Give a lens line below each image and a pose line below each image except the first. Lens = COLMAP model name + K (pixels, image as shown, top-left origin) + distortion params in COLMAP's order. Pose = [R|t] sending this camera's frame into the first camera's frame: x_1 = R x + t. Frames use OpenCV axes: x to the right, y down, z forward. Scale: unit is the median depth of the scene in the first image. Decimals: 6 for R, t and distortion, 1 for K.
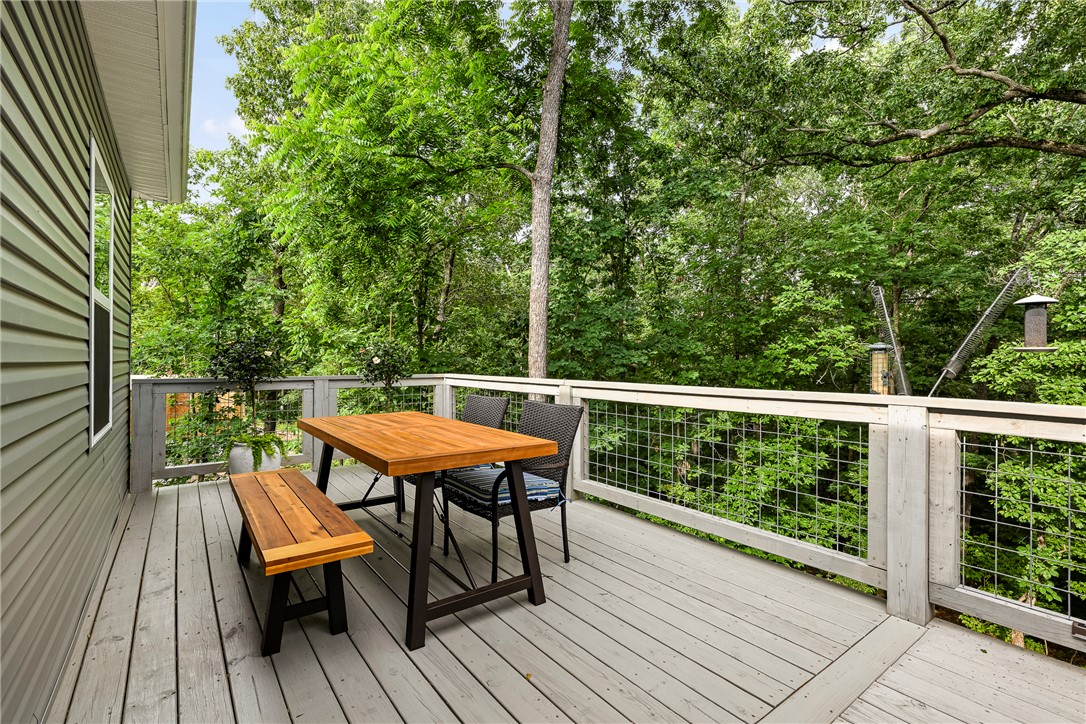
lens RADIAL K [[487.1, 0, 543.0], [0, 487.1, 362.0], [0, 0, 1]] dist [-0.001260, -0.000187]
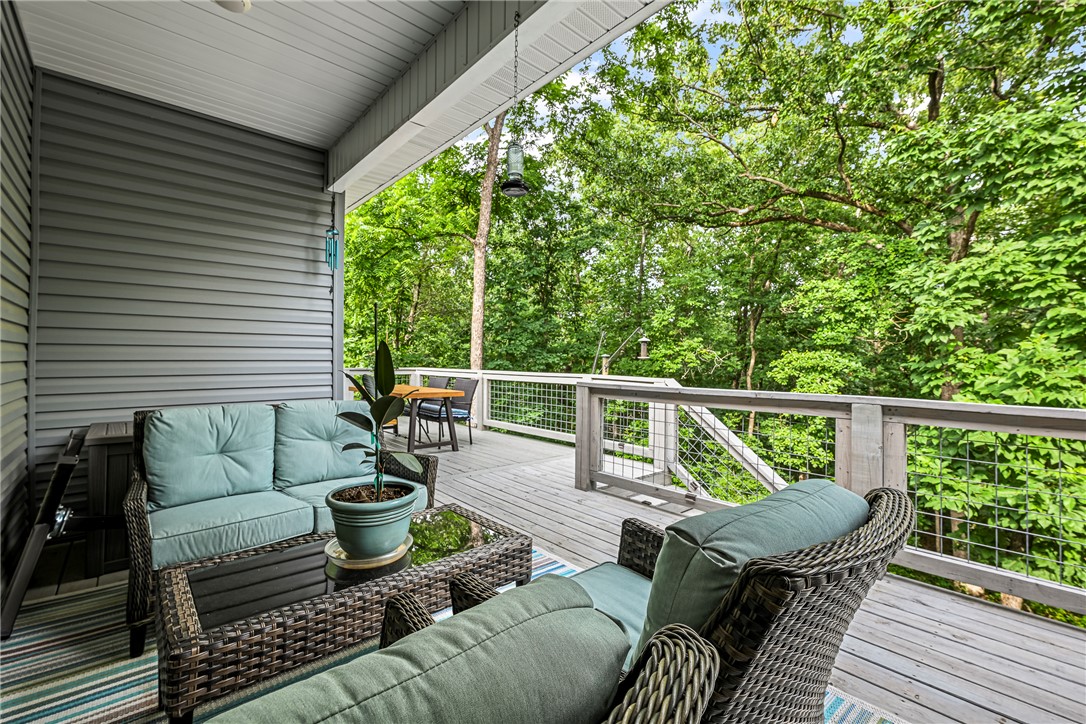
lens RADIAL K [[459.2, 0, 541.3], [0, 459.2, 358.4], [0, 0, 1]] dist [0.001160, 0.000377]
pose [[0.996668, 0.009541, 0.081007, 0.060677], [-0.009018, 0.999936, -0.006811, -0.000667], [-0.081067, 0.006058, 0.996690, -0.377644]]
